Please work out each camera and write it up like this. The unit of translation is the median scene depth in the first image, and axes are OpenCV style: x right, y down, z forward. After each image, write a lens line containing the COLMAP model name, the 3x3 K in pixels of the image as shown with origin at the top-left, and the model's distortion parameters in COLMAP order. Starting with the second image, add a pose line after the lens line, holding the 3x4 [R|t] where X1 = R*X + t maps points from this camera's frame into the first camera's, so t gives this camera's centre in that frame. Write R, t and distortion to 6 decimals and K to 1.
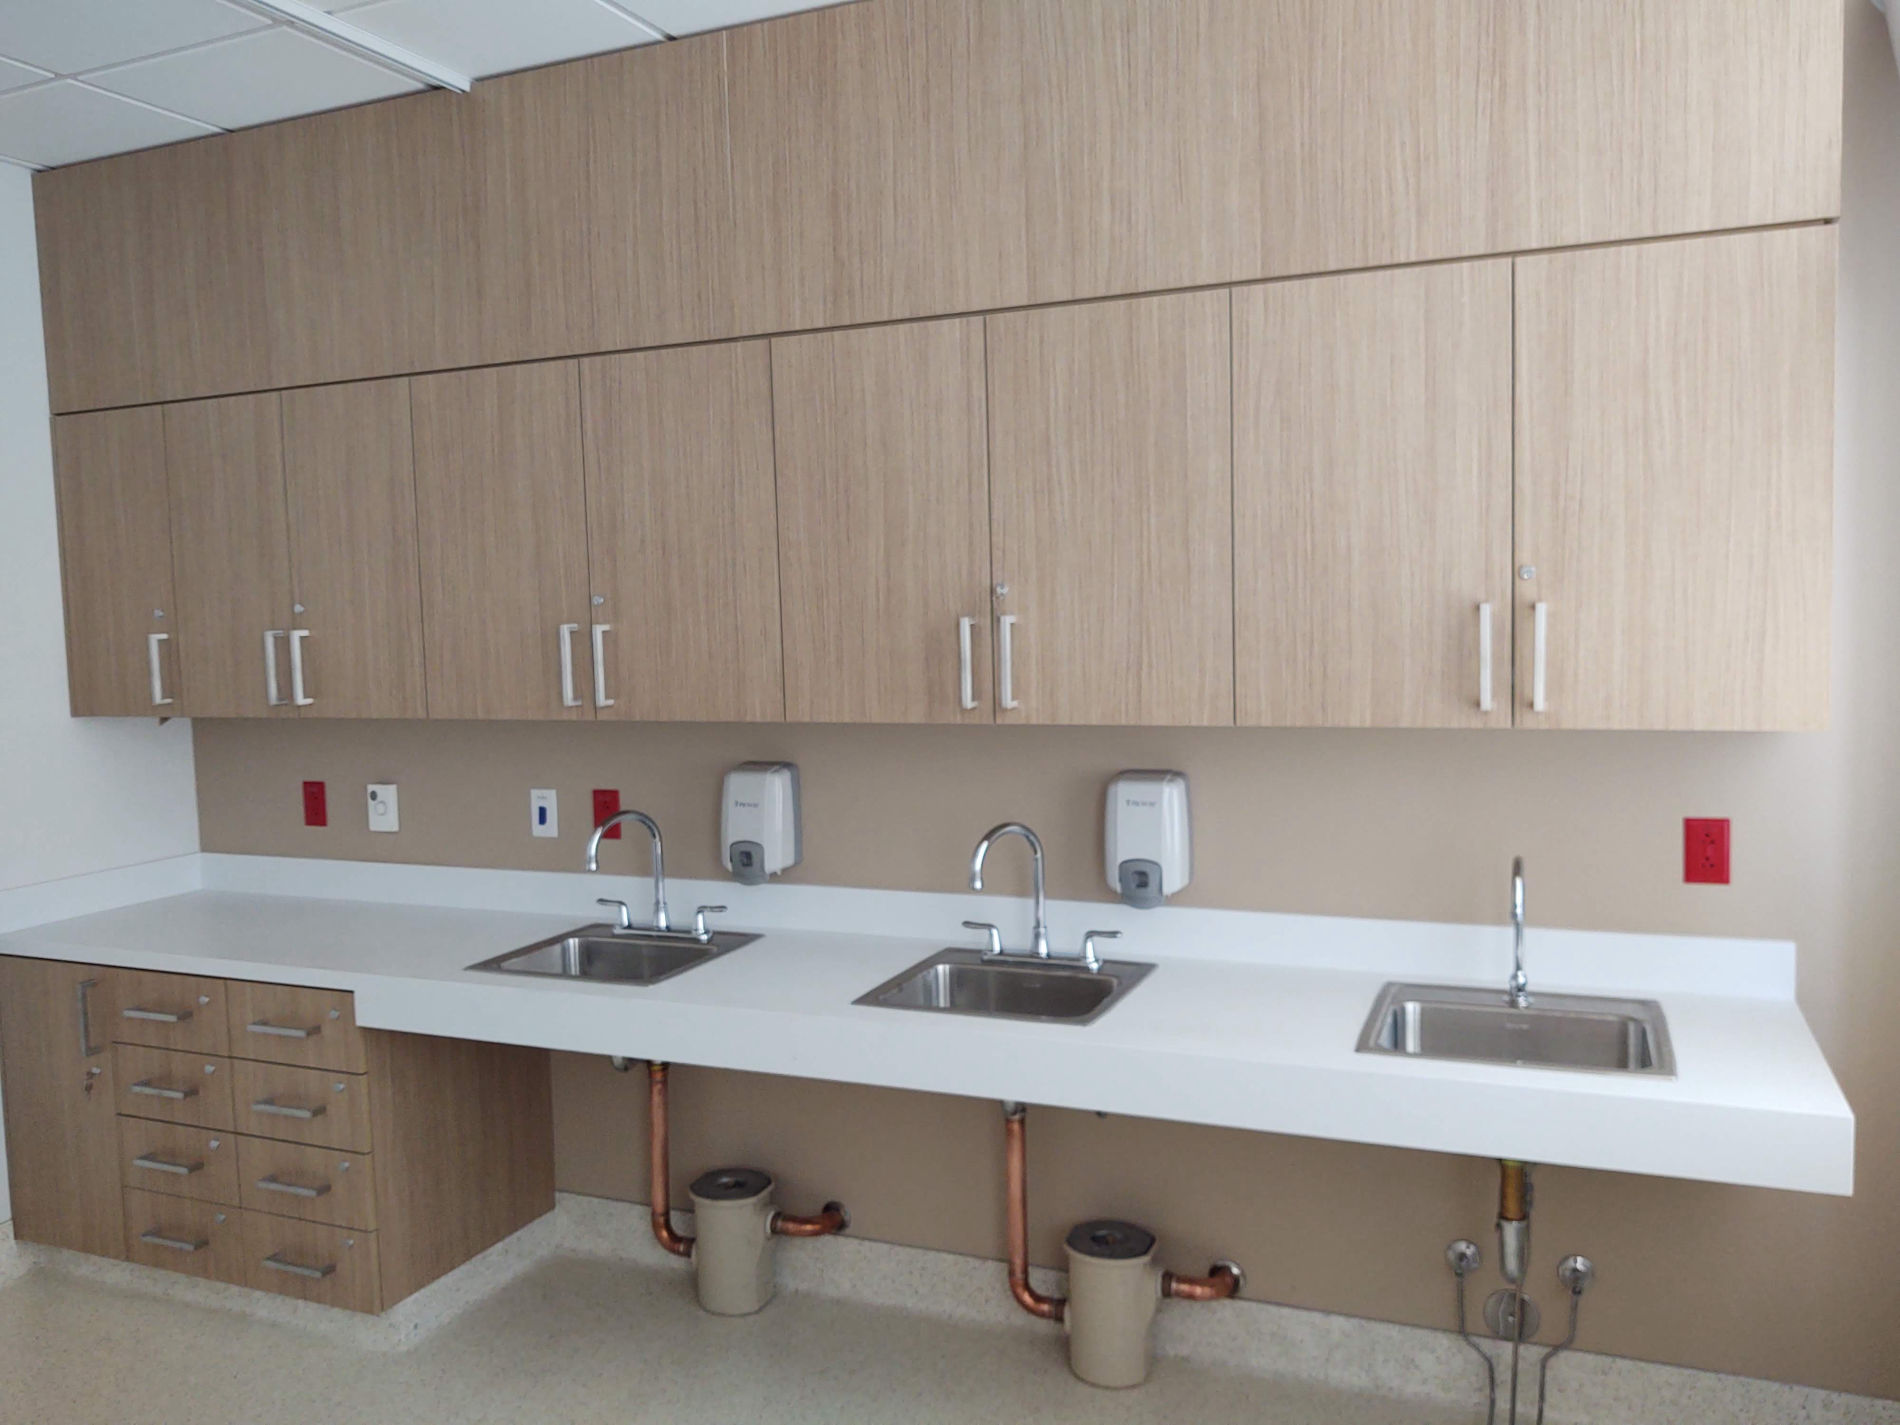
lens RADIAL K [[1456.7, 0, 982.5], [0, 1456.7, 717.8], [0, 0, 1]] dist [-0.020771, 0.002051]
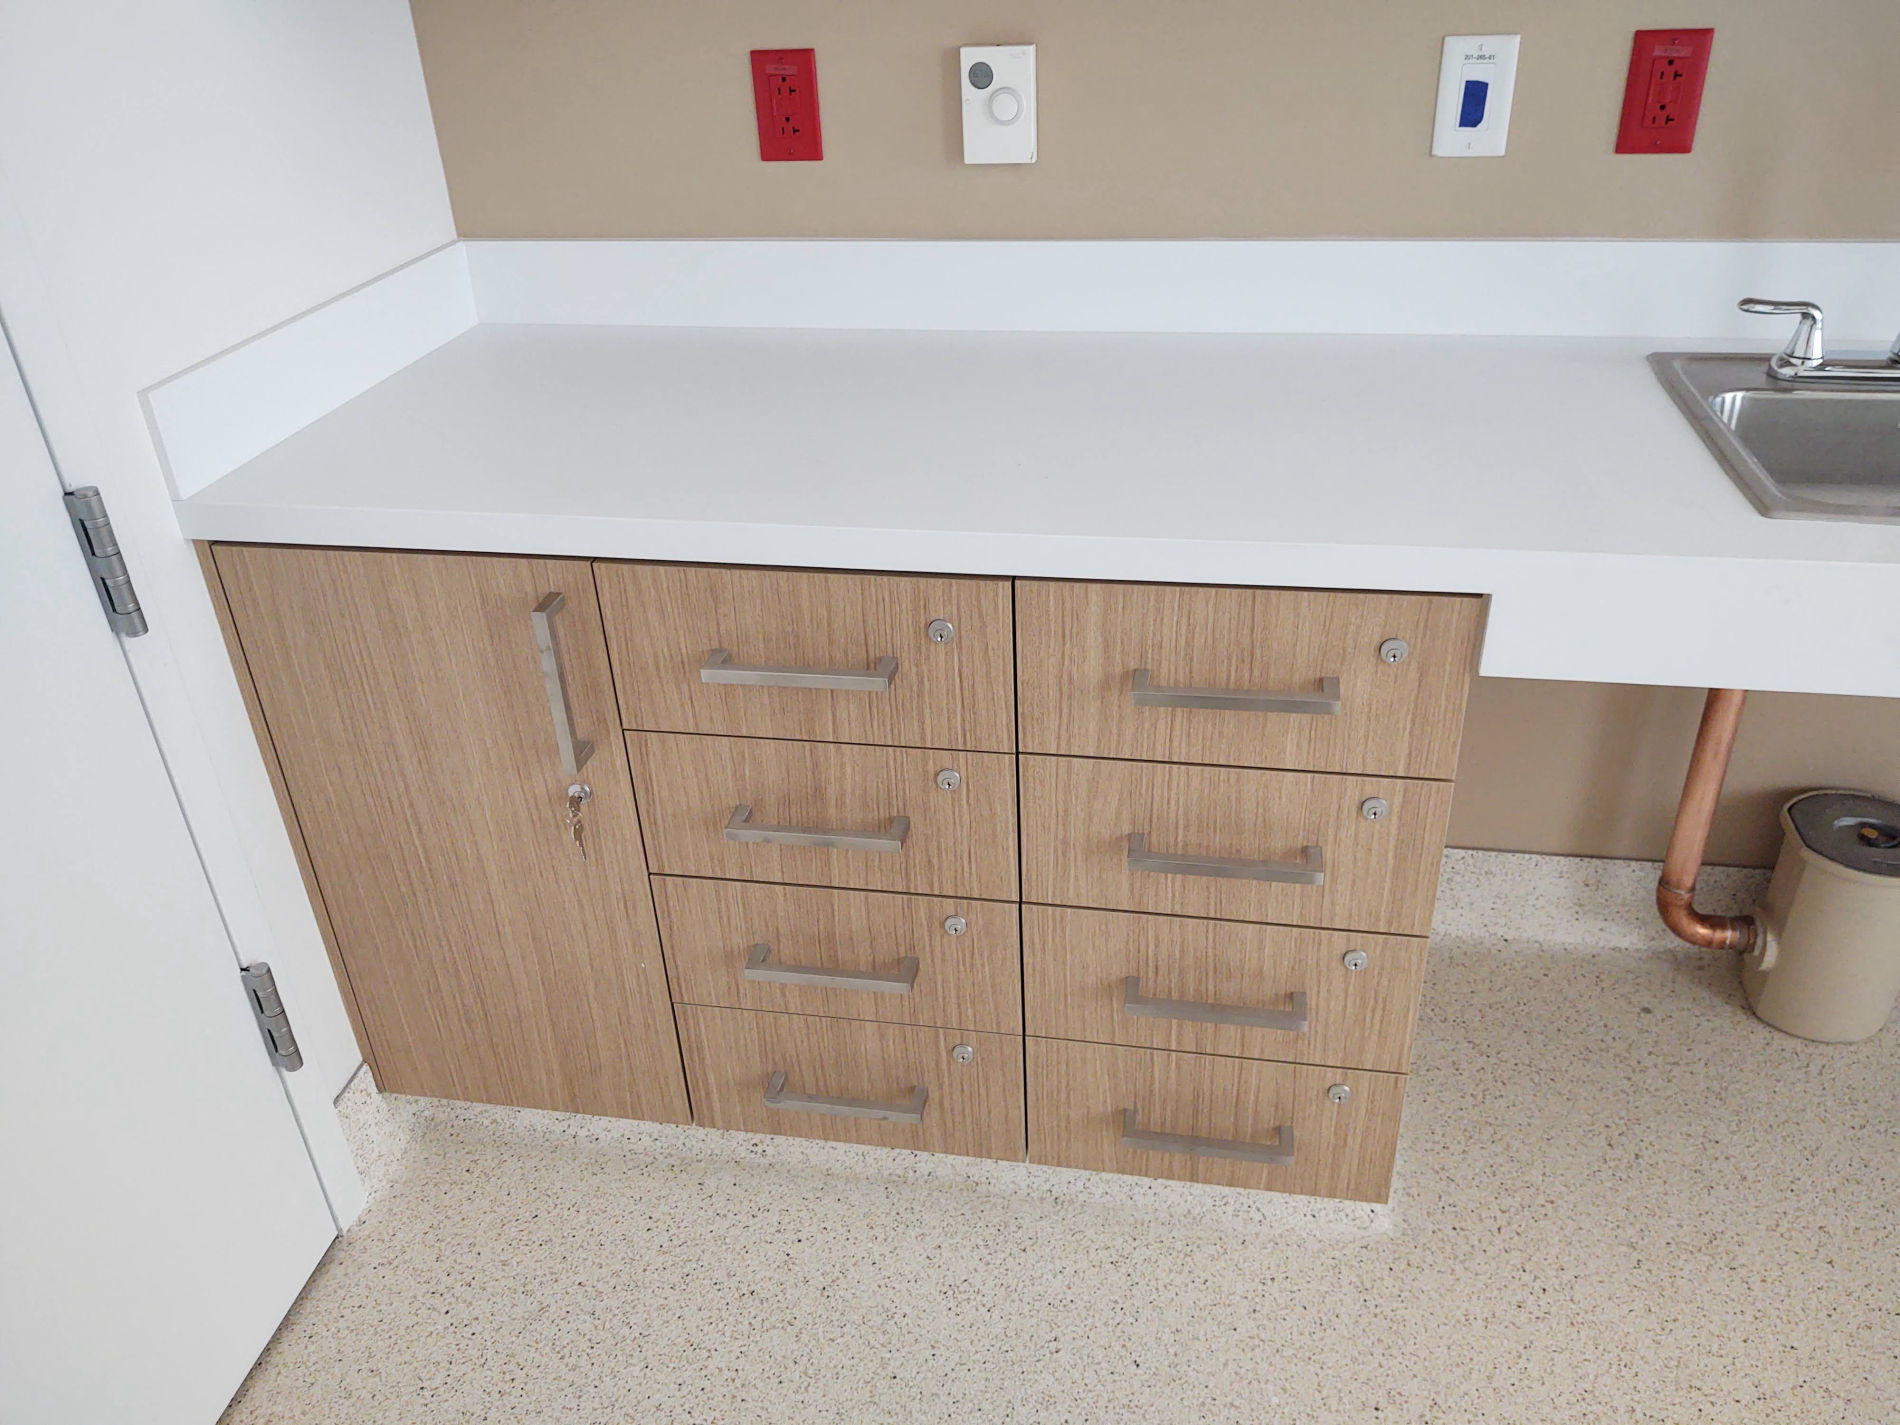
lens RADIAL K [[1456.7, 0, 958.2], [0, 1456.7, 711.4], [0, 0, 1]] dist [-0.020771, 0.002051]
pose [[0.979038, -0.114345, 0.168549, -0.568017], [0.030445, 0.900400, 0.433997, 0.040497], [-0.201387, -0.419769, 0.885007, 0.601996]]
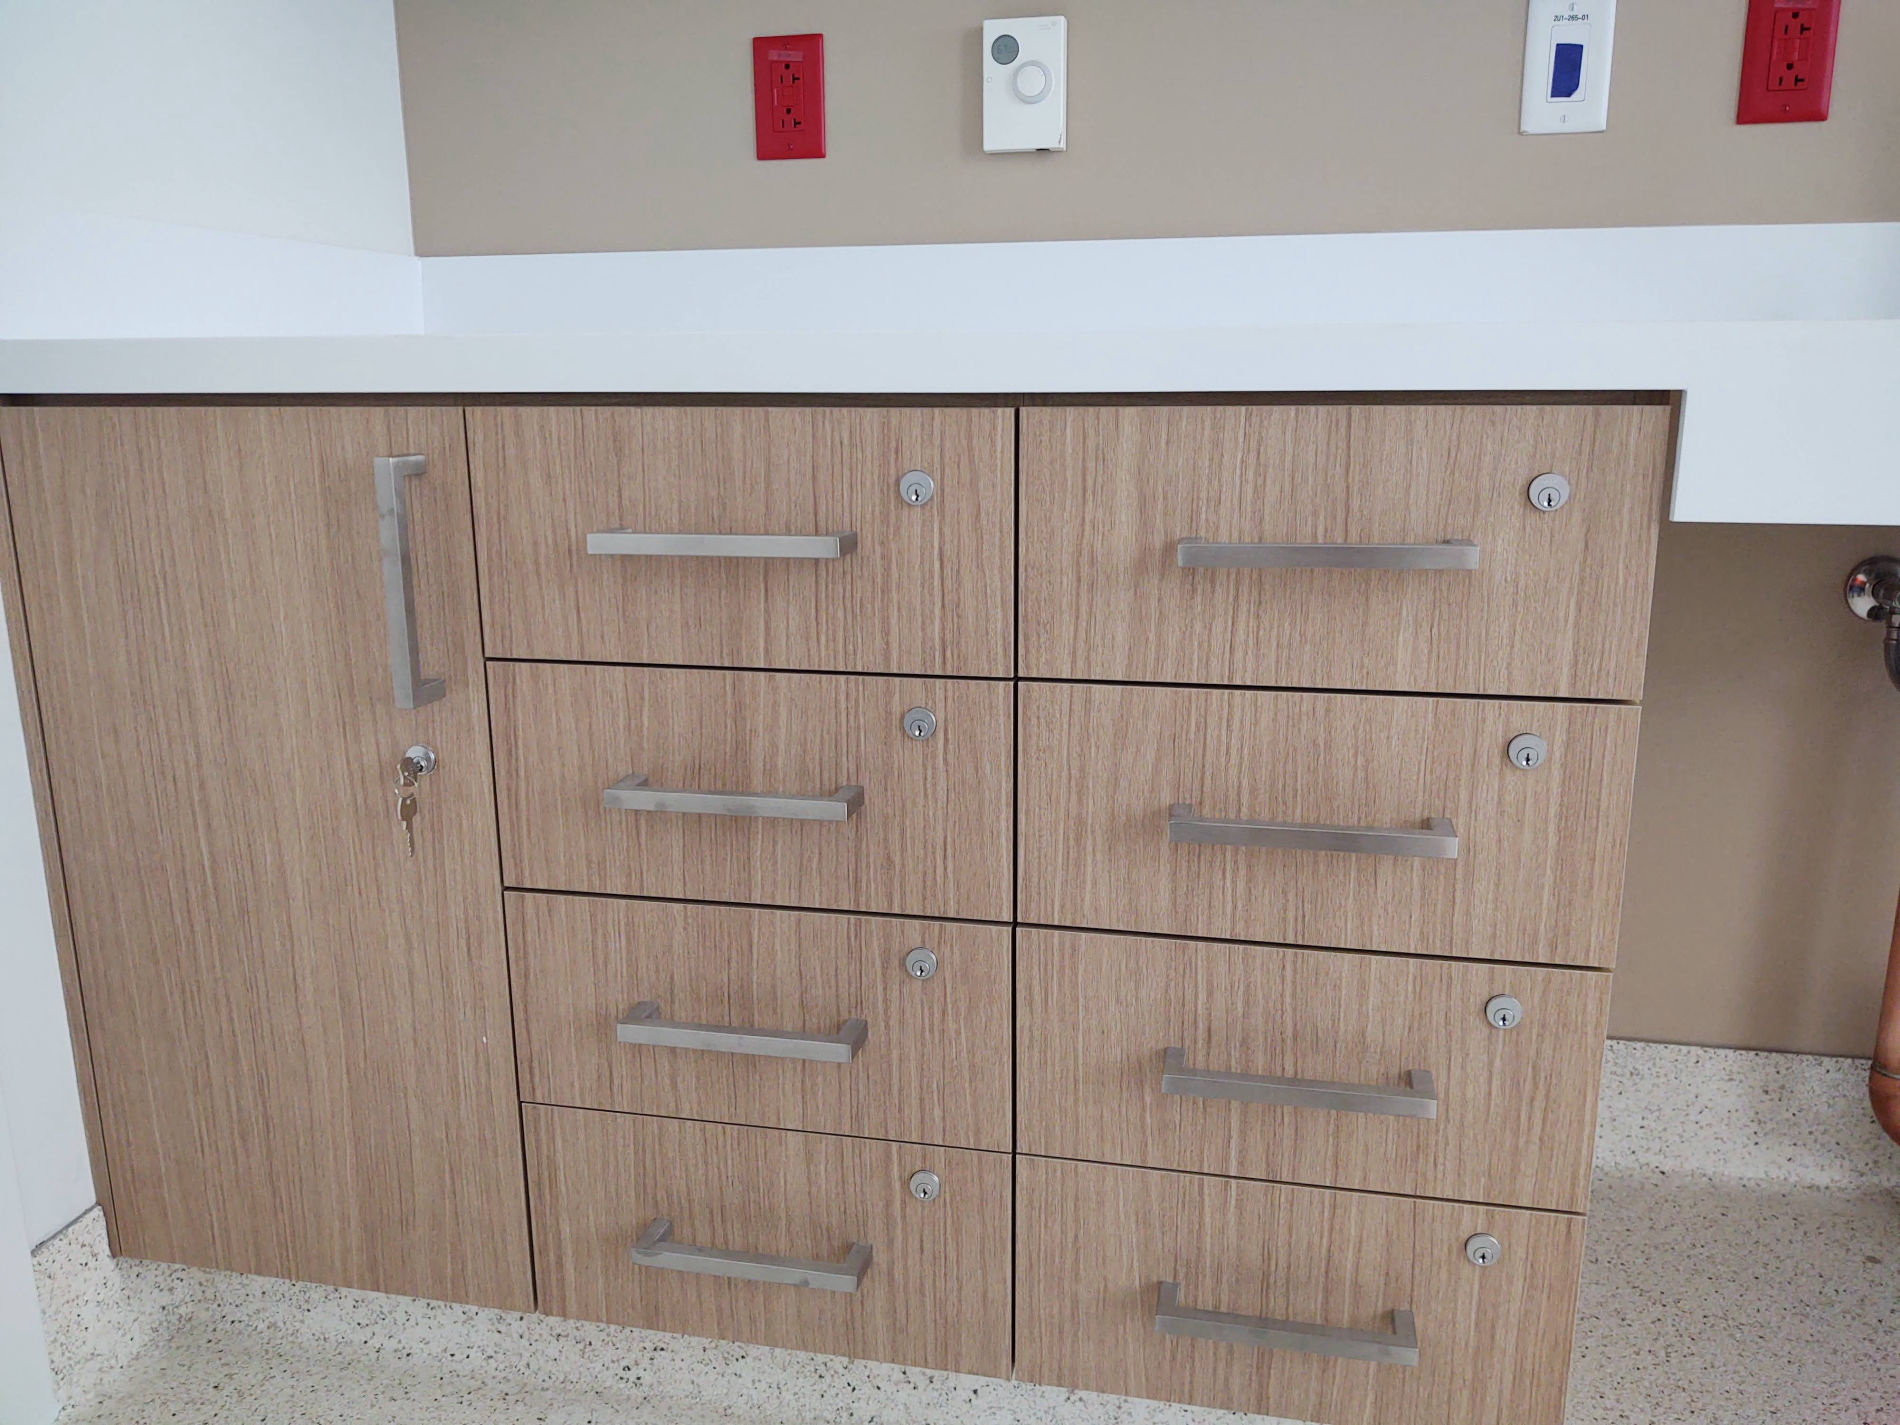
lens RADIAL K [[1456.7, 0, 959.5], [0, 1456.7, 718.3], [0, 0, 1]] dist [-0.020771, 0.002051]
pose [[0.984749, -0.017904, 0.173059, -0.547373], [-0.008253, 0.988765, 0.149252, 0.186062], [-0.173786, -0.148403, 0.973537, 0.667403]]
